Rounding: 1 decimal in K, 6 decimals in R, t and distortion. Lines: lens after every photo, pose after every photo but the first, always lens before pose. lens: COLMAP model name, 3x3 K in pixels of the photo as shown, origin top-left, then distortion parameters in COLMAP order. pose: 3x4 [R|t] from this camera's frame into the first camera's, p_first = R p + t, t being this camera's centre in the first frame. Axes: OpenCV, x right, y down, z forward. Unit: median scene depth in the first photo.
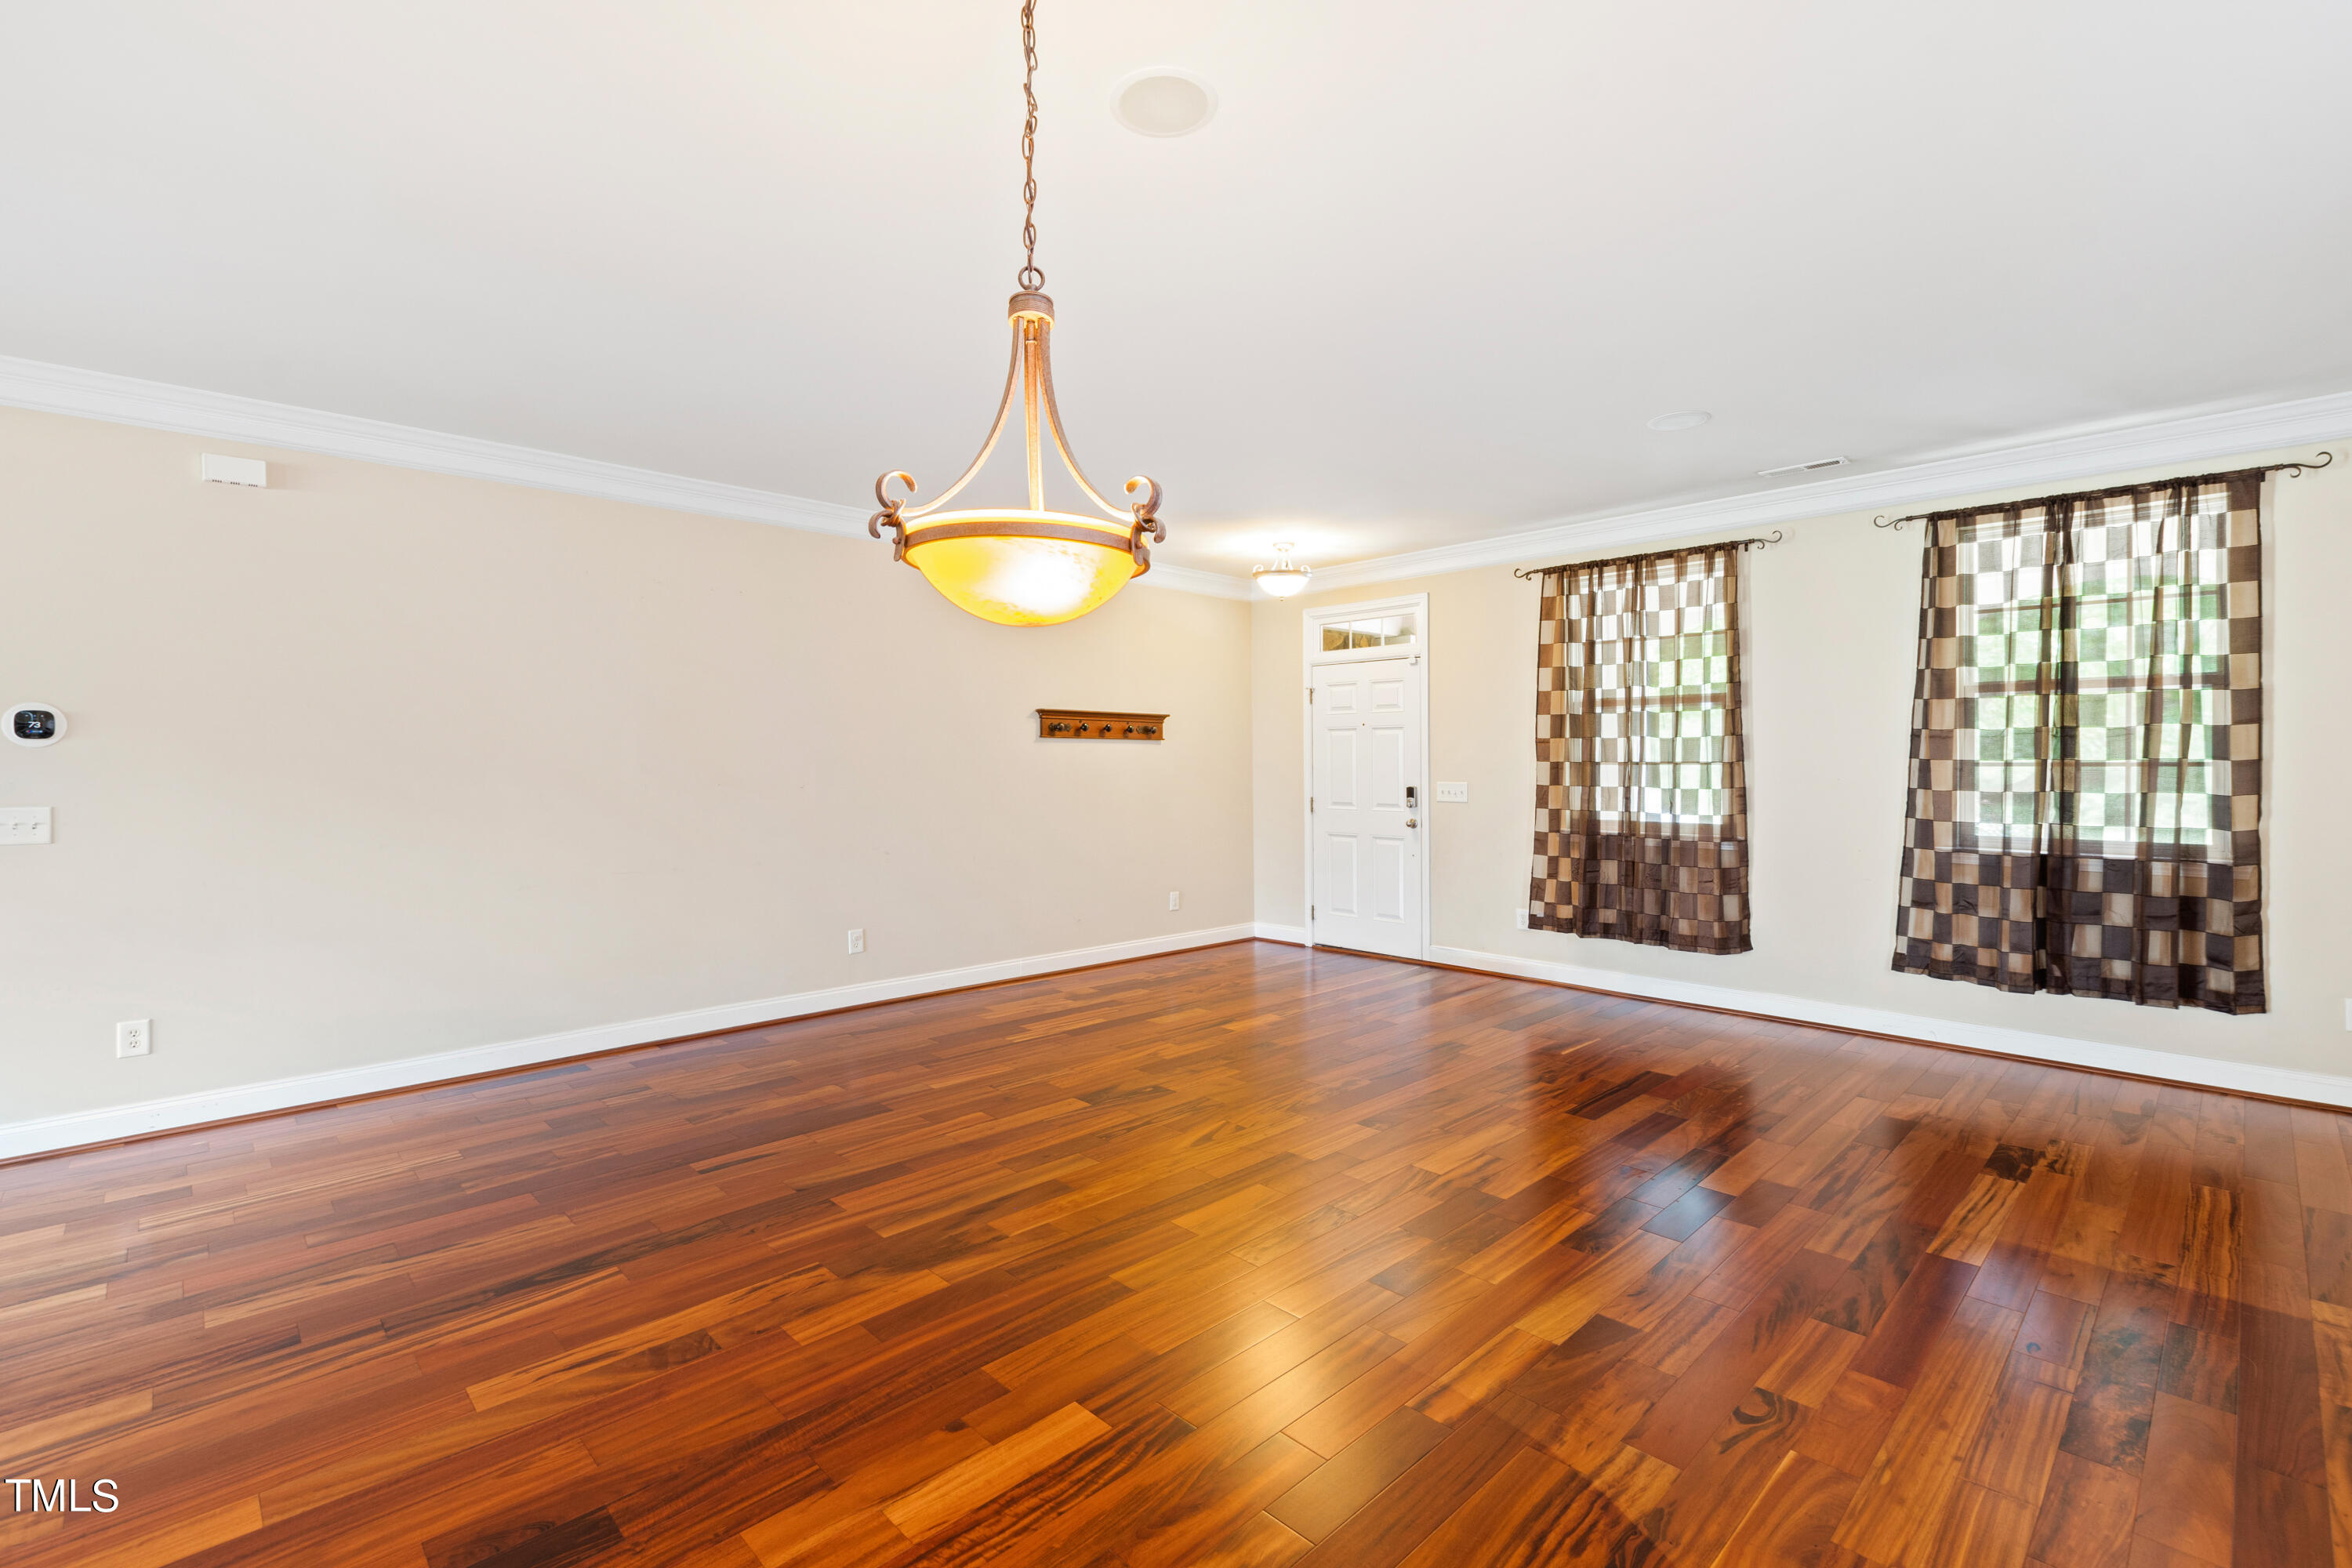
lens RADIAL K [[1040.5, 0, 1182.5], [0, 1040.5, 770.1], [0, 0, 1]] dist [0.003502, -0.003897]
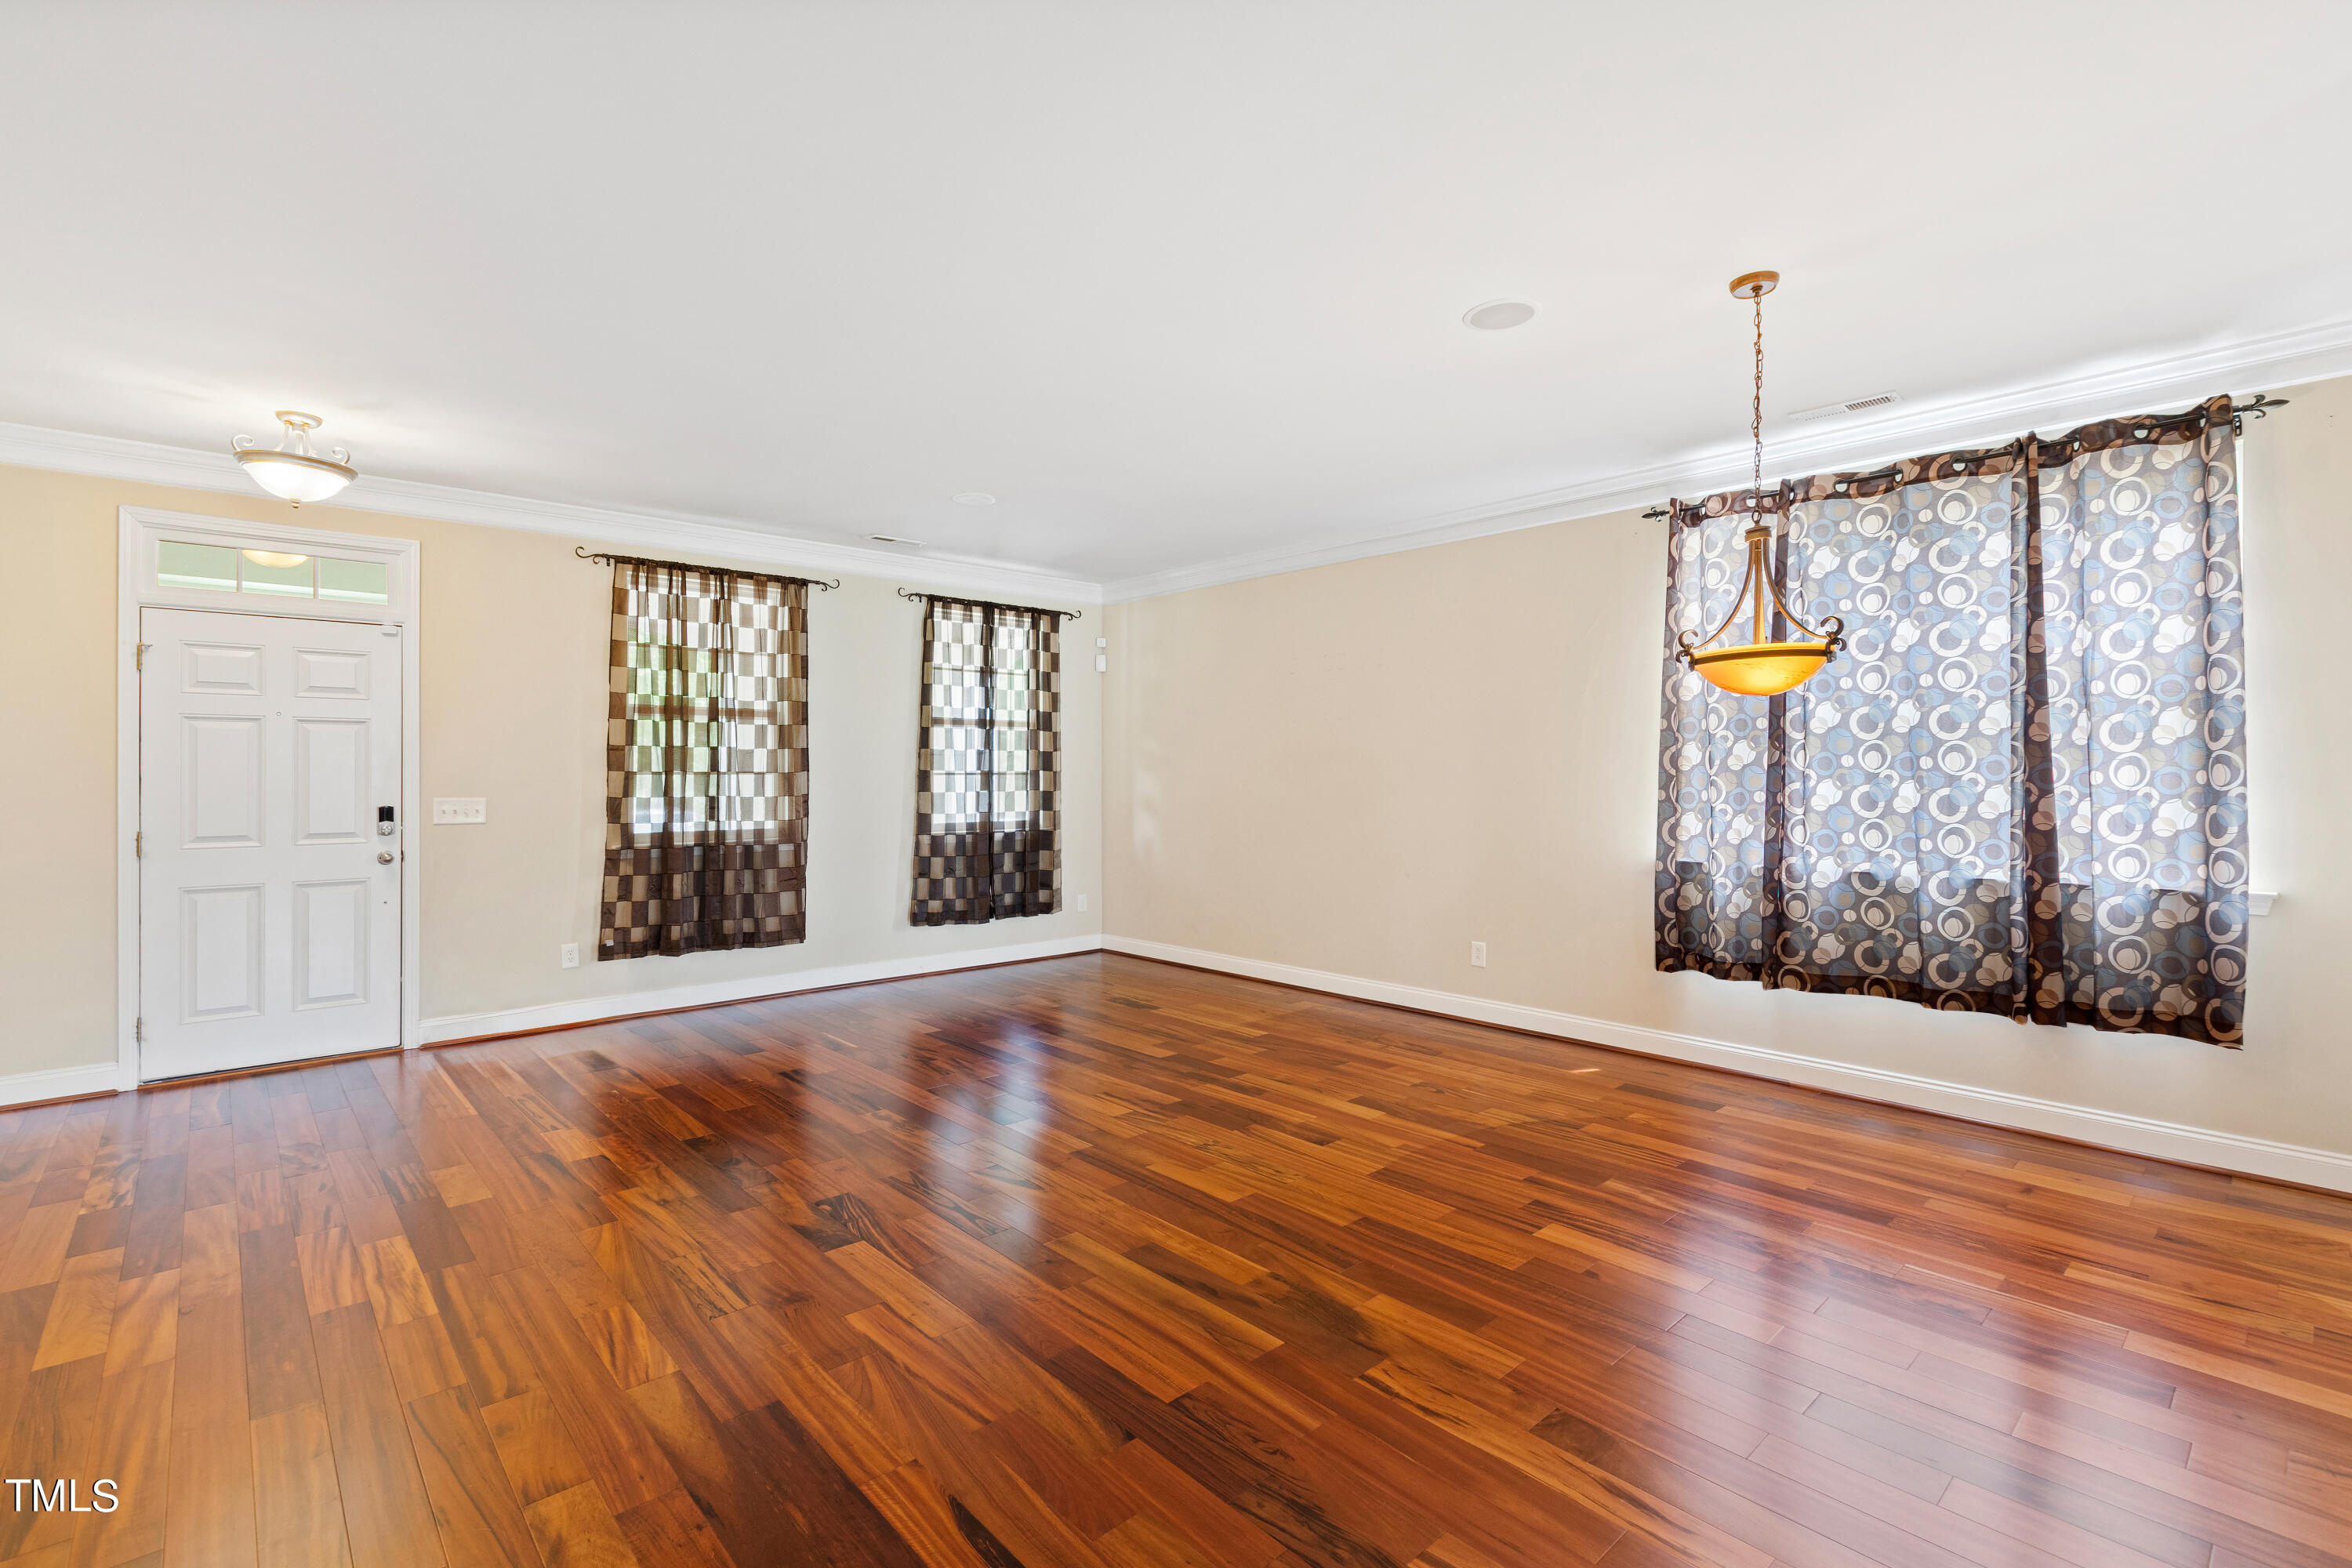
lens RADIAL K [[1040.5, 0, 1152.7], [0, 1040.5, 770.6], [0, 0, 1]] dist [0.003502, -0.003897]
pose [[0.056001, 0.004539, 0.998420, -0.564180], [0.008555, 0.999951, -0.005026, 0.000003], [-0.998394, 0.008823, 0.055959, 0.532691]]
